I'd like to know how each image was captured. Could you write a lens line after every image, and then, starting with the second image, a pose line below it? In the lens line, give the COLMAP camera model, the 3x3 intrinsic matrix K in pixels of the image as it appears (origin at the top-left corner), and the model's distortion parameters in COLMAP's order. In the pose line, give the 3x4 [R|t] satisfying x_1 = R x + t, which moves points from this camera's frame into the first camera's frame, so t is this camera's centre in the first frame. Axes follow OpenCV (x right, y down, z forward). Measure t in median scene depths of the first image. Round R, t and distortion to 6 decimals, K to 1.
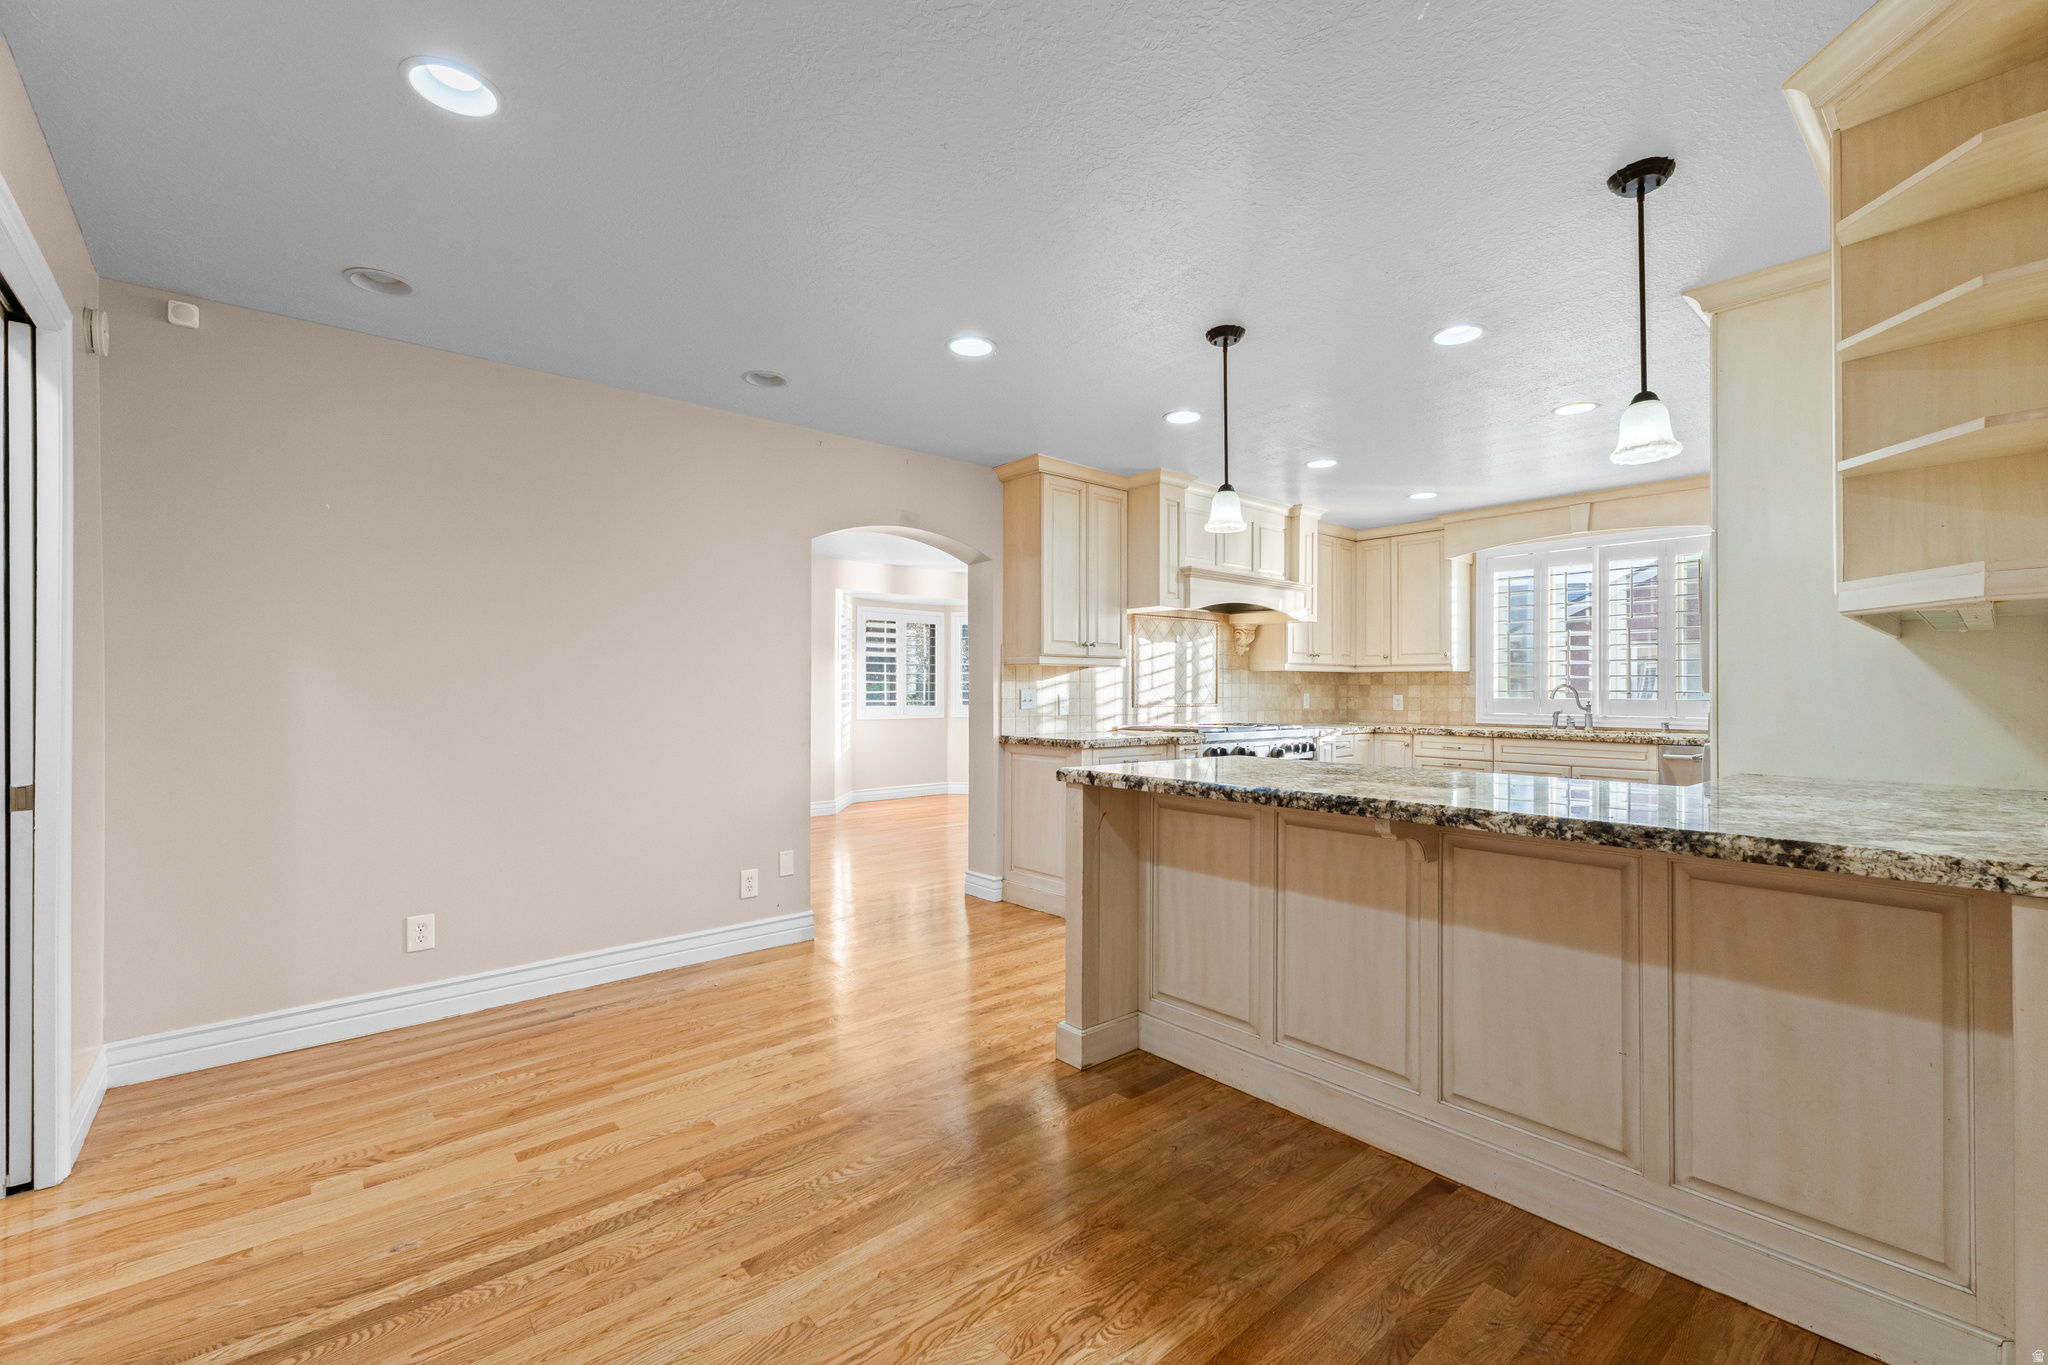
lens RADIAL K [[882.4, 0, 1023.2], [0, 882.4, 686.1], [0, 0, 1]] dist [0.008421, 0.000259]
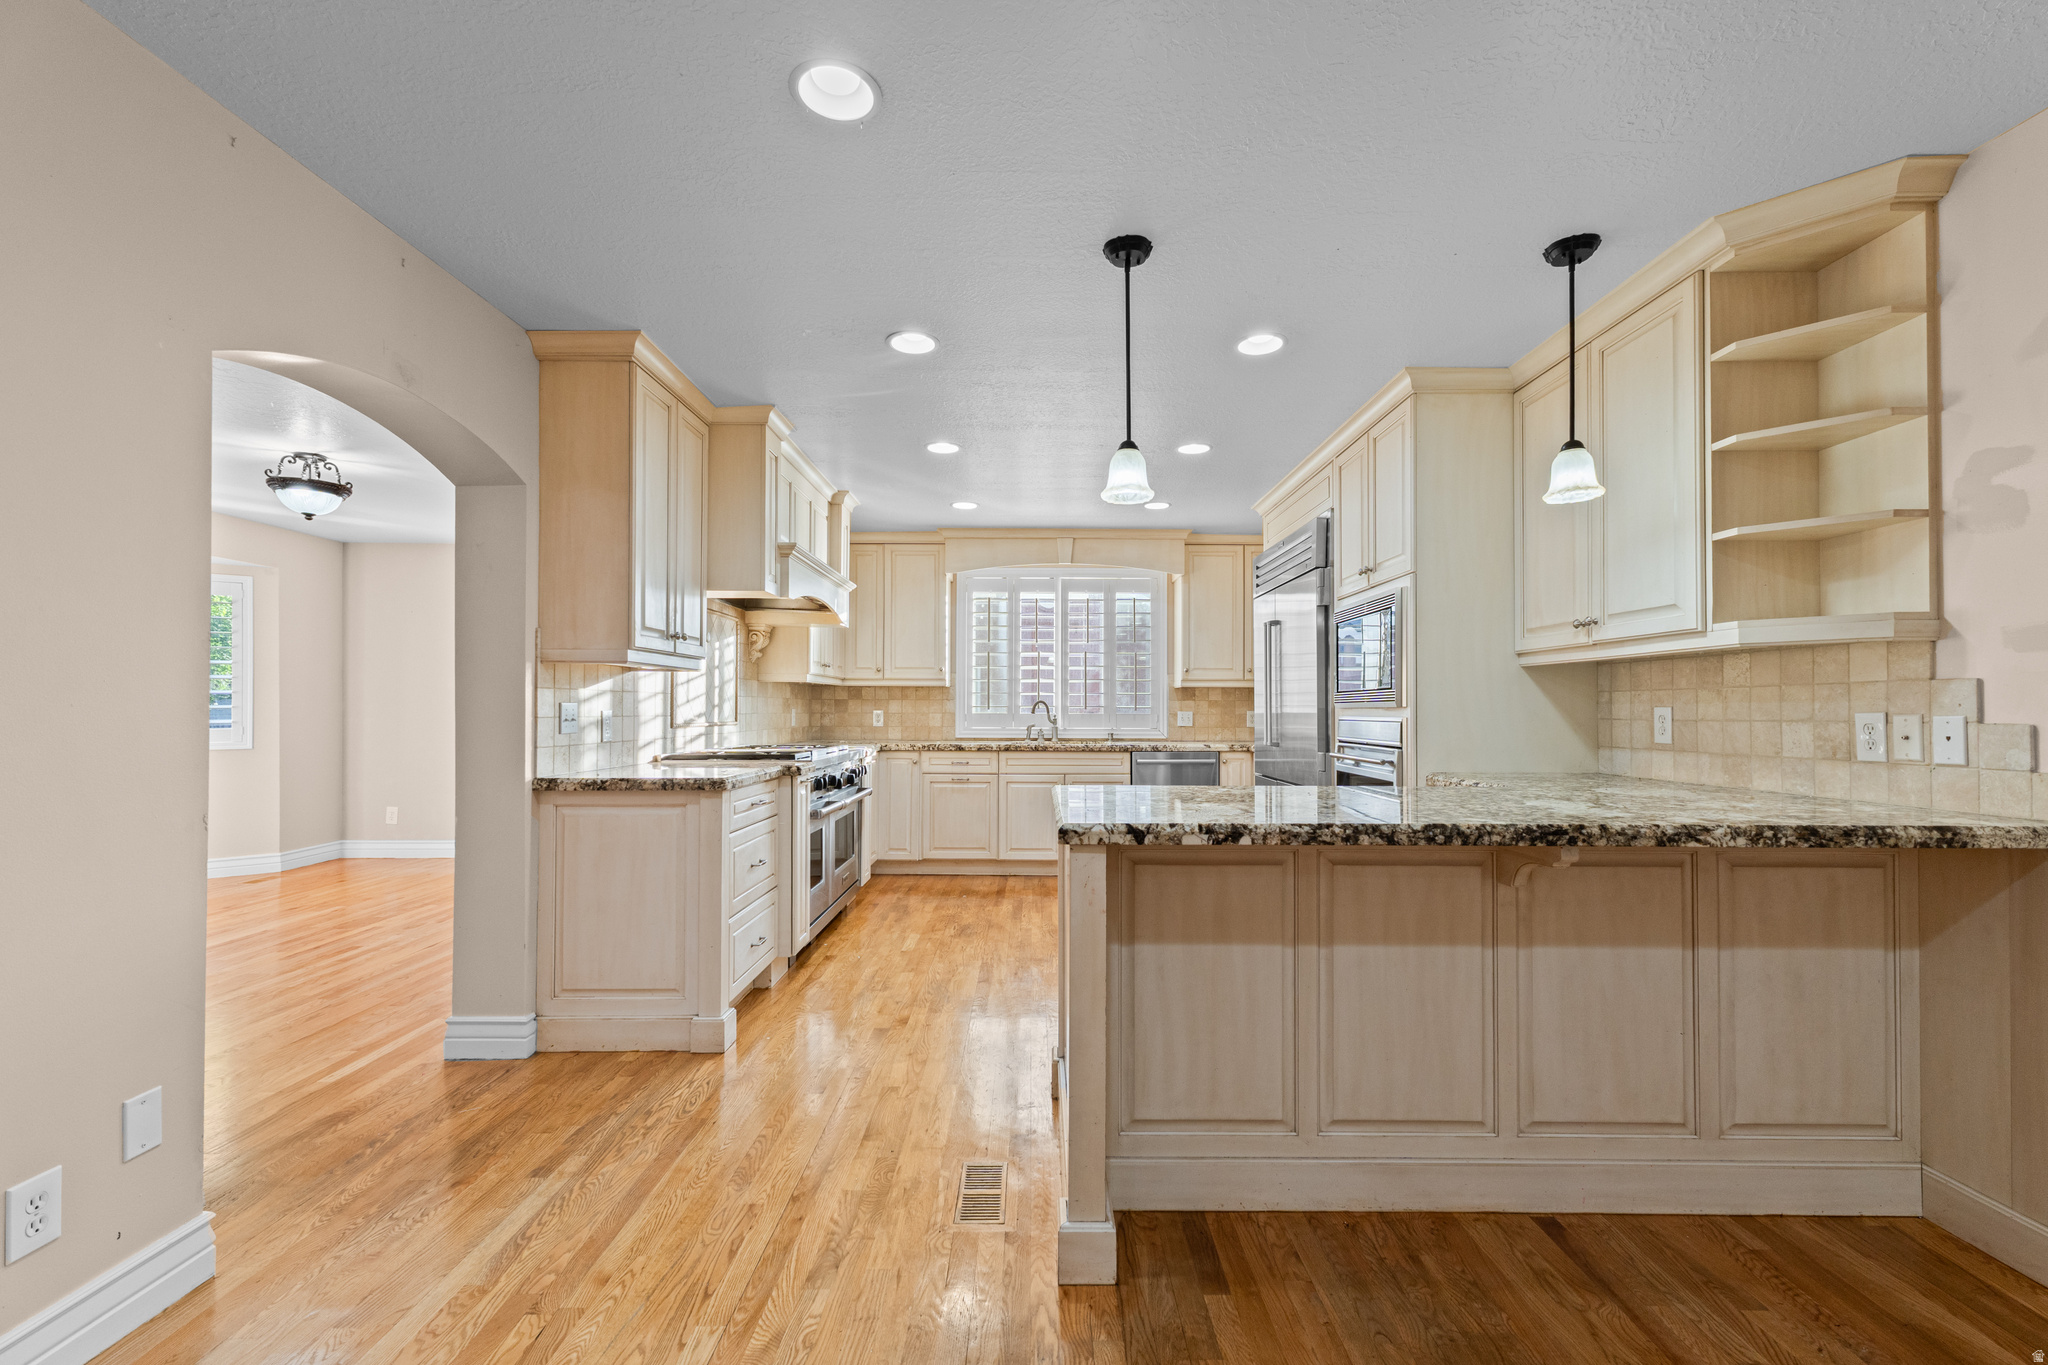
lens RADIAL K [[882.4, 0, 1012.1], [0, 882.4, 694.9], [0, 0, 1]] dist [0.008421, 0.000259]
pose [[0.644695, 0.012231, 0.764342, -0.428725], [-0.006165, 0.999923, -0.010801, 0.005955], [-0.764415, 0.002251, 0.644721, 0.556851]]
